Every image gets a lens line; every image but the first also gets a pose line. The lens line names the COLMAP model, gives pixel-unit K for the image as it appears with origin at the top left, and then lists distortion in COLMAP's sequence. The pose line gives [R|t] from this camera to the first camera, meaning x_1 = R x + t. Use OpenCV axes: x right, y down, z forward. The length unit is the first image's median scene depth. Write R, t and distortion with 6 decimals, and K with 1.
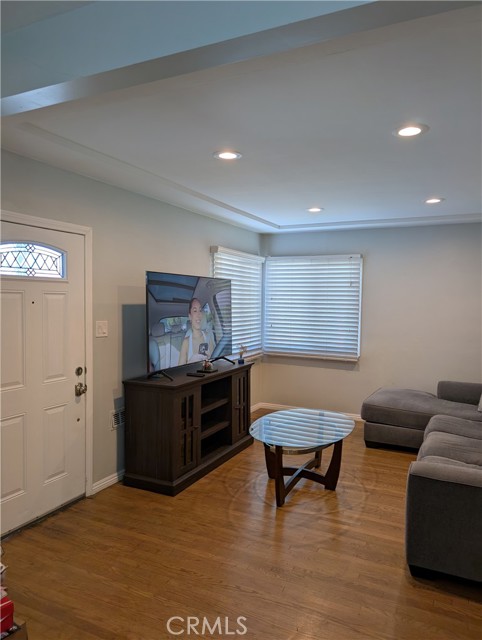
lens RADIAL K [[458.7, 0, 249.4], [0, 458.7, 320.8], [0, 0, 1]] dist [0.025268, -0.028172]
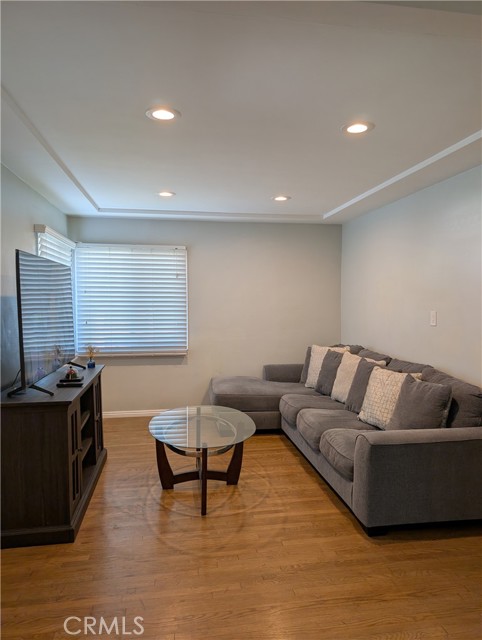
lens RADIAL K [[458.7, 0, 249.4], [0, 458.7, 320.8], [0, 0, 1]] dist [0.025268, -0.028172]
pose [[0.816798, -0.040770, 0.575482, -0.315641], [0.038566, 0.999127, 0.016046, 0.007436], [-0.575634, 0.009088, 0.817657, 0.170633]]
